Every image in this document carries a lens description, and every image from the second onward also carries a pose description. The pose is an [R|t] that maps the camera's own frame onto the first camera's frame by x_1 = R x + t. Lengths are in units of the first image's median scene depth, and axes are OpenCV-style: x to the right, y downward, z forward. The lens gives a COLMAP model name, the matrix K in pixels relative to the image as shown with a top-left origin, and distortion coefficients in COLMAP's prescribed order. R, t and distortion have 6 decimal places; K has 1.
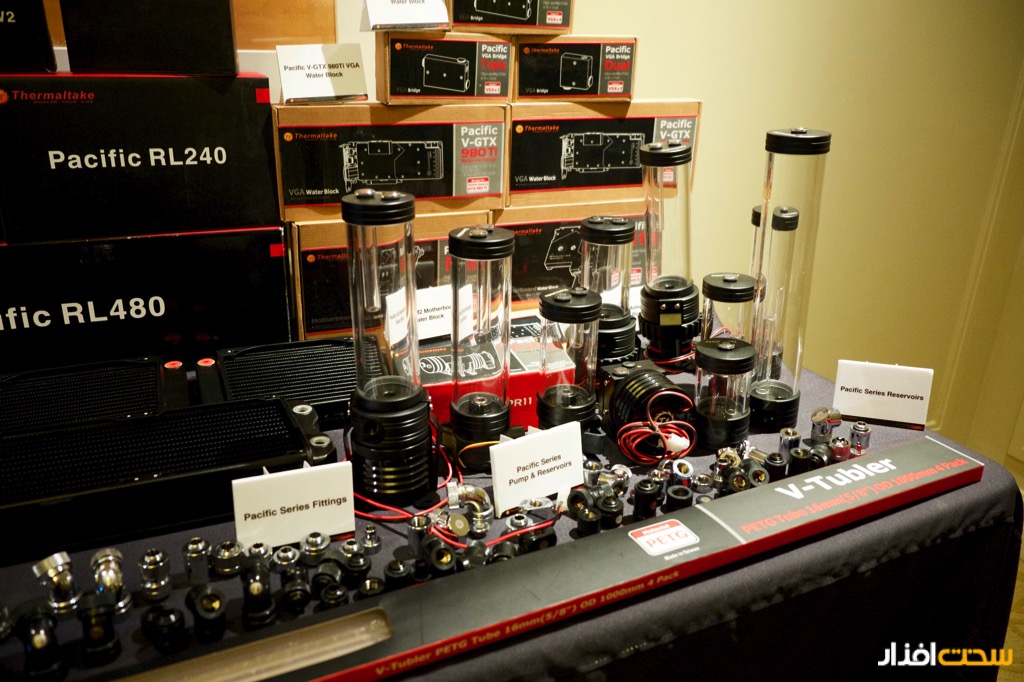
lens RADIAL K [[785.4, 0, 516.2], [0, 785.4, 331.8], [0, 0, 1]] dist [-0.029915, 0.016408]
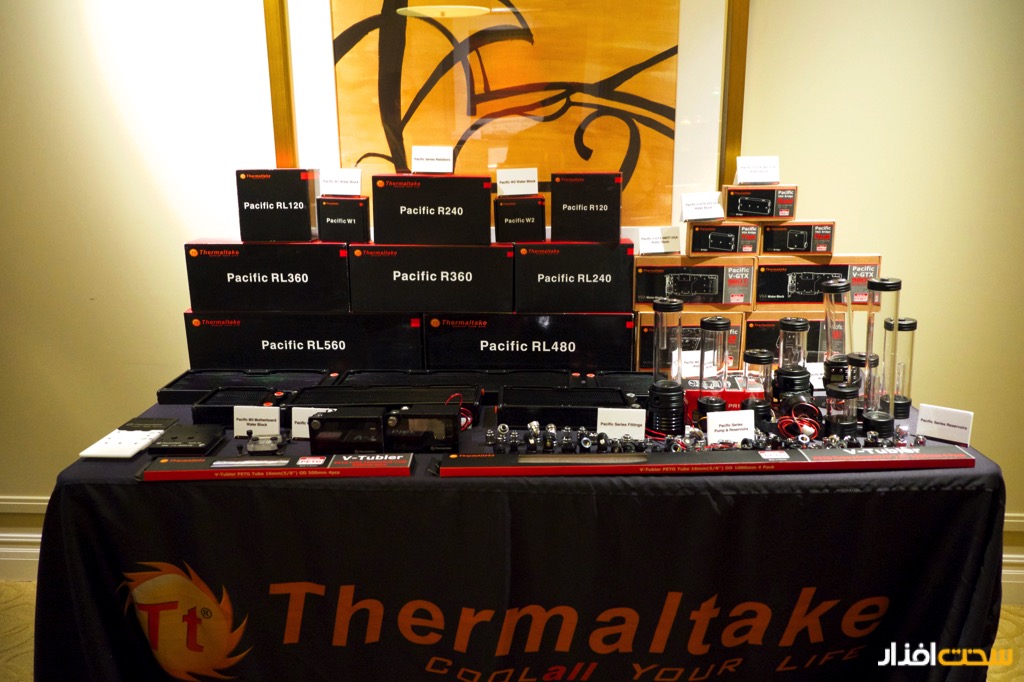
lens RADIAL K [[785.4, 0, 517.0], [0, 785.4, 340.3], [0, 0, 1]] dist [-0.029915, 0.016408]
pose [[0.892041, 0.071583, -0.446250, 0.360507], [-0.125827, 0.987675, -0.093091, 0.168464], [0.434086, 0.139191, 0.890053, -0.973637]]
